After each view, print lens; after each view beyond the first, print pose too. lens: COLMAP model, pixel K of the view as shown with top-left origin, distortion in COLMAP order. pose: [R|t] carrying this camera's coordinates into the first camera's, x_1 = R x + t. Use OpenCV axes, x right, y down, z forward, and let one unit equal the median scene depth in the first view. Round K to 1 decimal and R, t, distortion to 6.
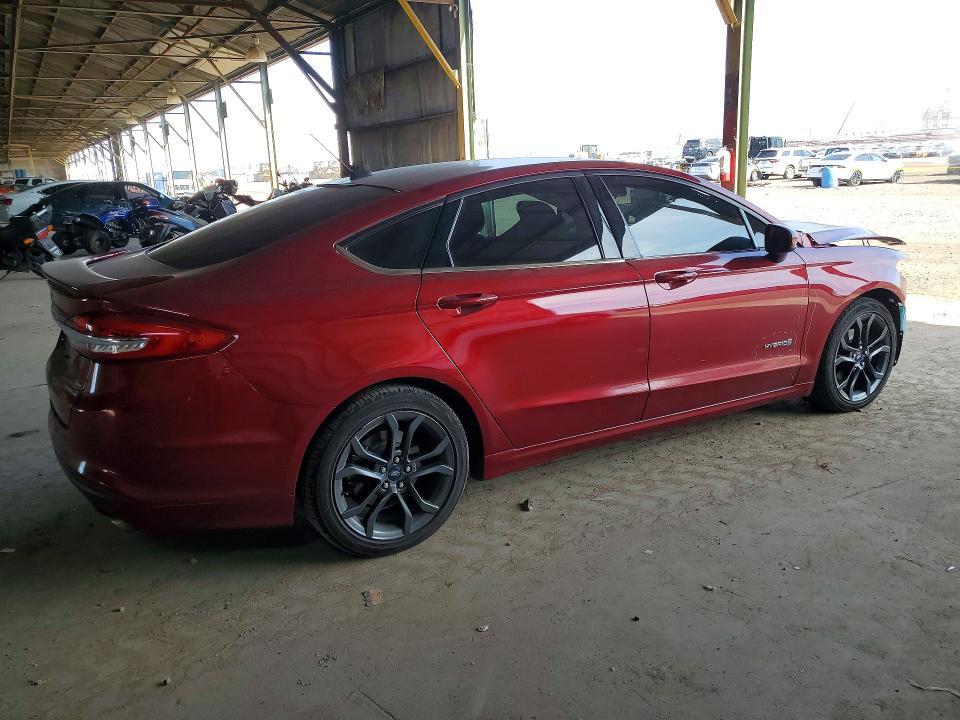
lens RADIAL K [[752.2, 0, 476.9], [0, 752.2, 361.3], [0, 0, 1]] dist [0.000230, -0.002825]
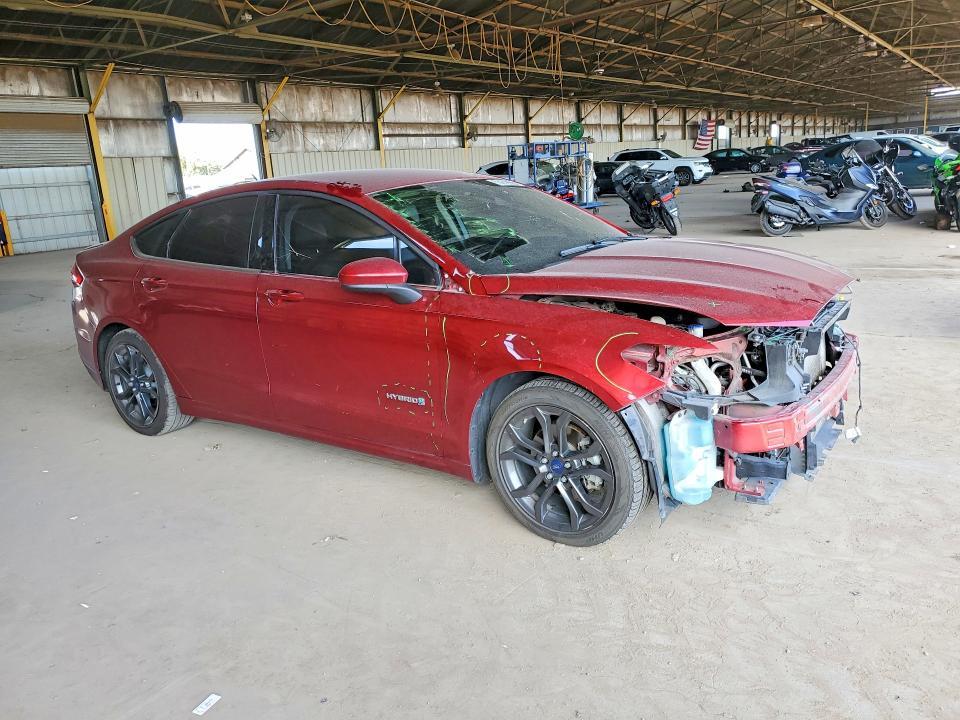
lens RADIAL K [[752.2, 0, 476.9], [0, 752.2, 361.3], [0, 0, 1]] dist [0.000230, -0.002825]
pose [[0.400451, 0.237274, -0.885065, 0.784982], [-0.175758, 0.967848, 0.179945, -0.154121], [0.899304, 0.083498, 0.429278, 0.471120]]
